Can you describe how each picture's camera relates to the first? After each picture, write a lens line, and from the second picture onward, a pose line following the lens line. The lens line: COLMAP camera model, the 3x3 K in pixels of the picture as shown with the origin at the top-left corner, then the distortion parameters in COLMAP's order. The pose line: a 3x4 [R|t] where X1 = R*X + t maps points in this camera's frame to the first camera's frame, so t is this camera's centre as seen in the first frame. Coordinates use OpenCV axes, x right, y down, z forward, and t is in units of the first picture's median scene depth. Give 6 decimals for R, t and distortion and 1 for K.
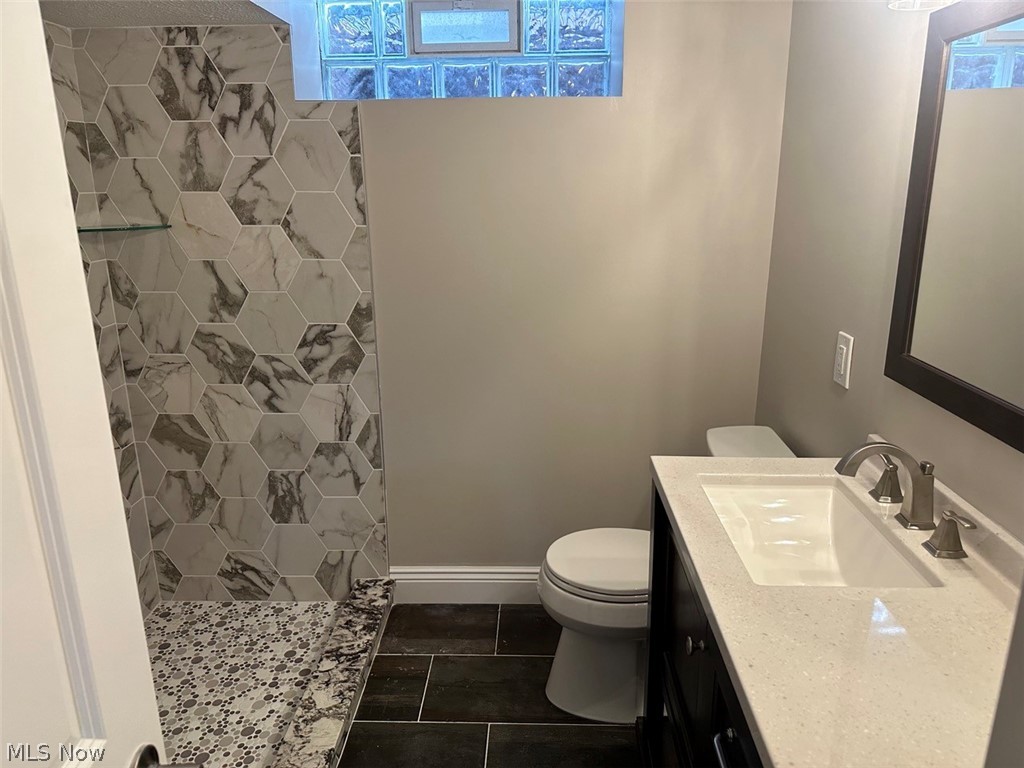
lens RADIAL K [[720.6, 0, 518.0], [0, 720.6, 385.9], [0, 0, 1]] dist [0.089047, -0.129601]
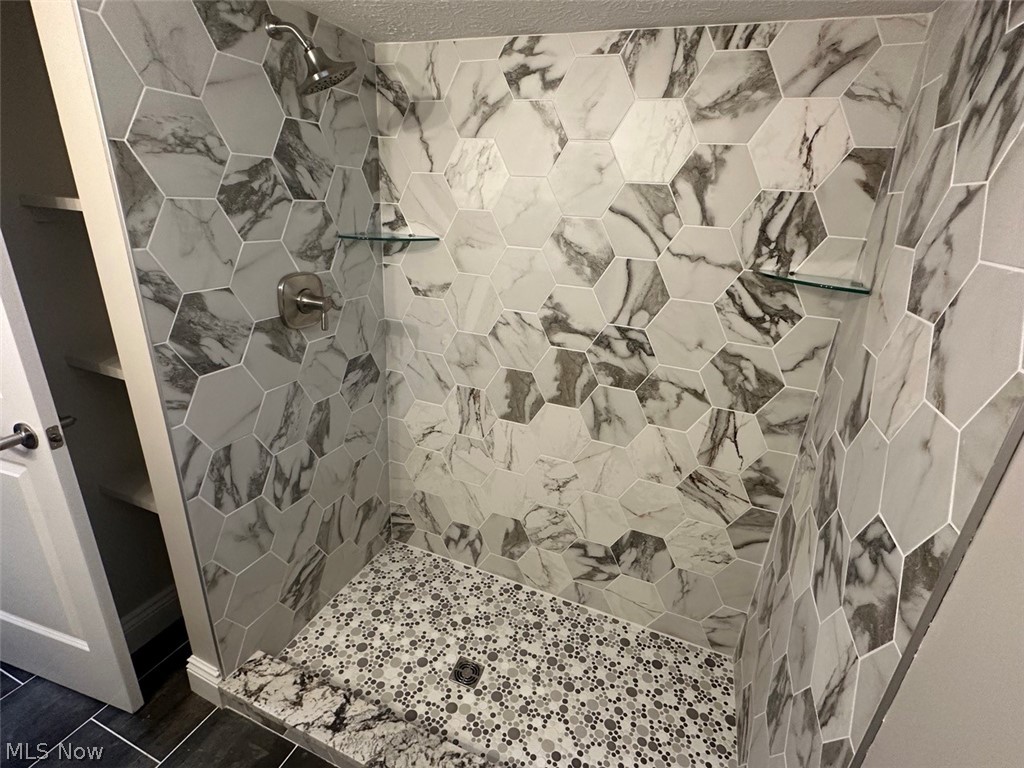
lens RADIAL K [[487.1, 0, 513.4], [0, 487.1, 388.6], [0, 0, 1]] dist [0.001686, 0.000080]
pose [[-0.348928, 0.330669, -0.876874, 0.079498], [-0.313326, 0.840673, 0.441697, -0.236311], [0.883219, 0.428868, -0.189727, 0.812214]]
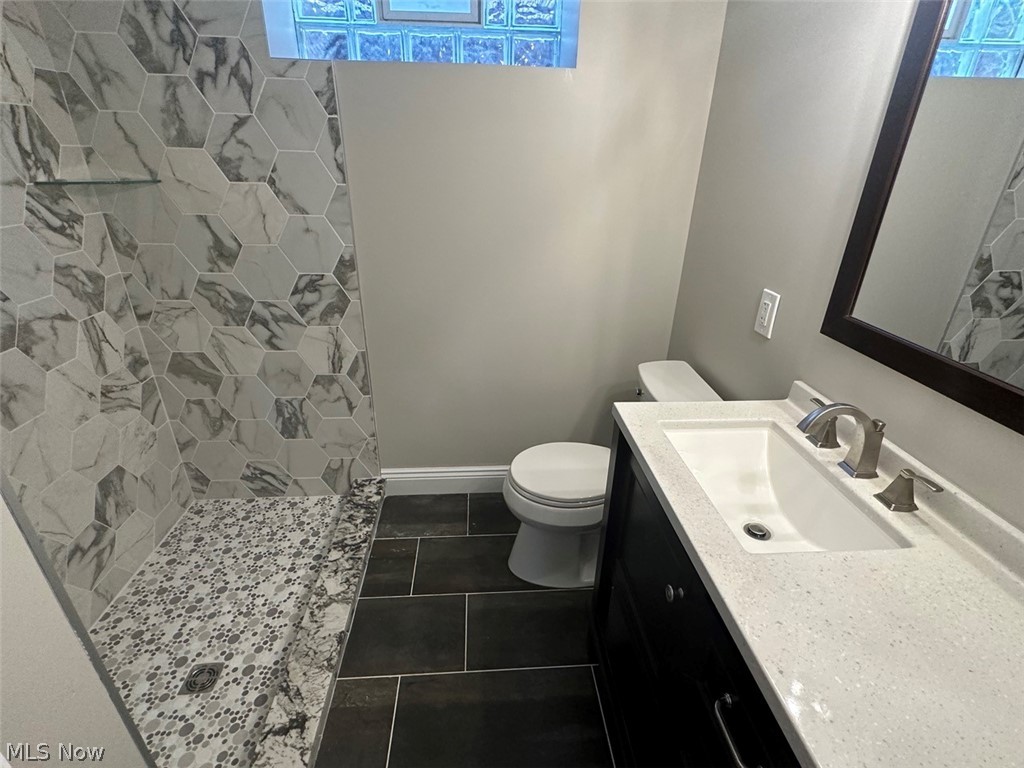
lens RADIAL K [[487.1, 0, 513.4], [0, 487.1, 388.6], [0, 0, 1]] dist [0.001686, 0.000080]
pose [[0.994519, -0.017730, 0.103040, -0.035559], [0.000320, 0.986028, 0.166582, -0.035504], [-0.104554, -0.165636, 0.980629, 0.184403]]
